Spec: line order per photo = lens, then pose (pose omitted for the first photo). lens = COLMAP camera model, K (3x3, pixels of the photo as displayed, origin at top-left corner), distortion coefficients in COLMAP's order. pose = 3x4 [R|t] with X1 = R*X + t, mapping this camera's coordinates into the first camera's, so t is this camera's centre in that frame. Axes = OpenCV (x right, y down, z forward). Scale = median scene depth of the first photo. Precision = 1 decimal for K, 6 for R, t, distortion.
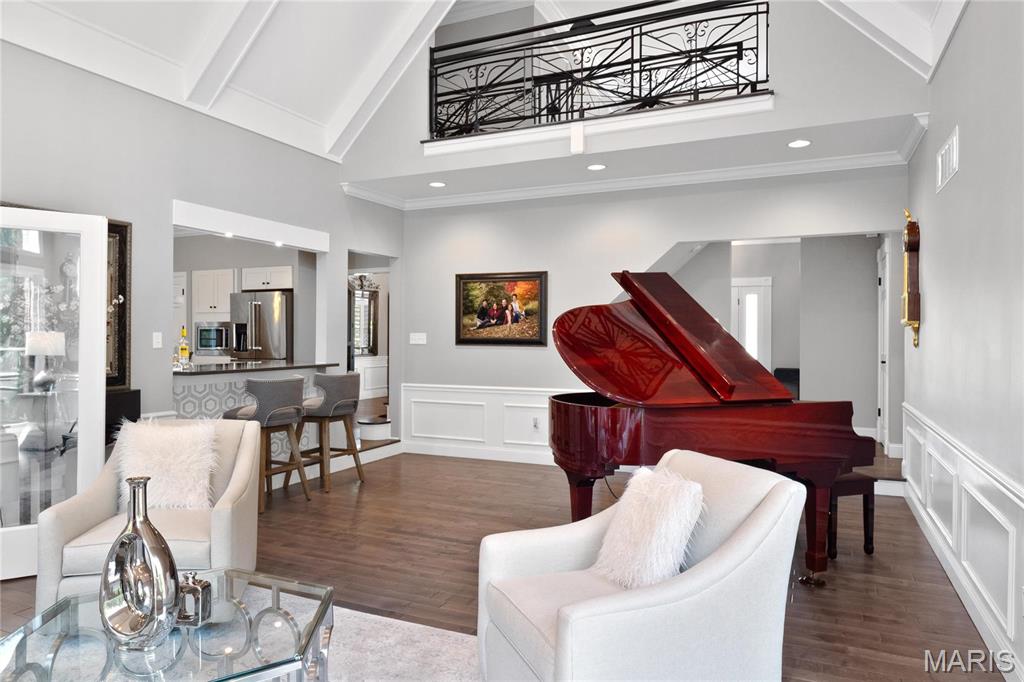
lens RADIAL K [[655.4, 0, 506.1], [0, 655.4, 340.3], [0, 0, 1]] dist [0.009800, 0.001111]
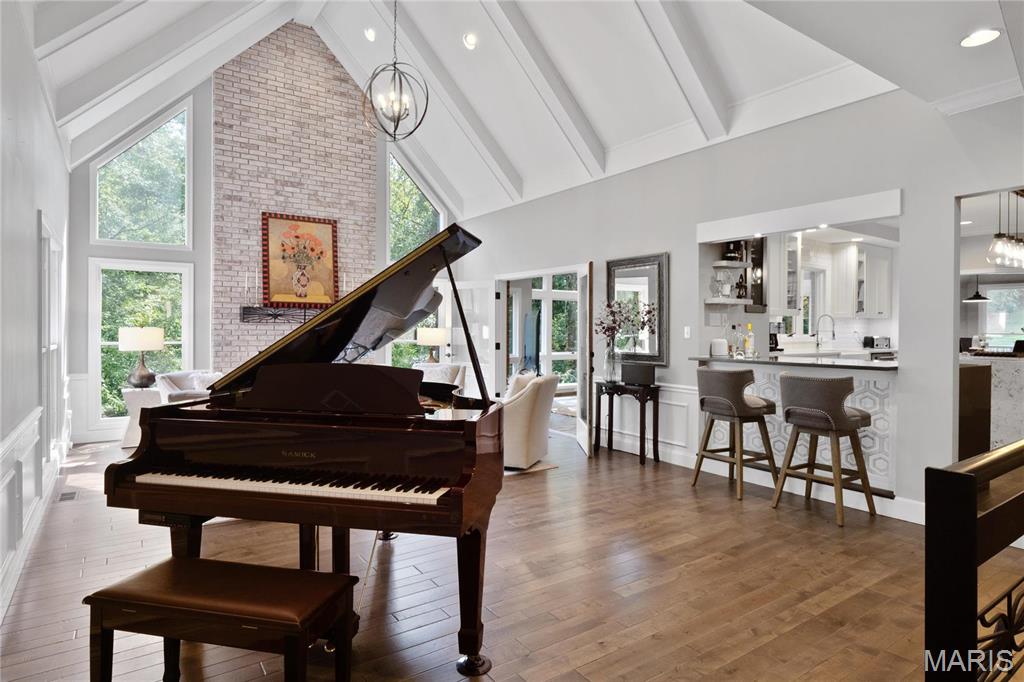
lens RADIAL K [[569.2, 0, 519.9], [0, 569.2, 333.5], [0, 0, 1]] dist [0.017439, -0.002226]
pose [[-0.534273, 0.011647, -0.845232, 0.801804], [-0.003302, 0.999869, 0.015865, -0.018449], [0.845306, 0.011268, -0.534164, 1.627160]]
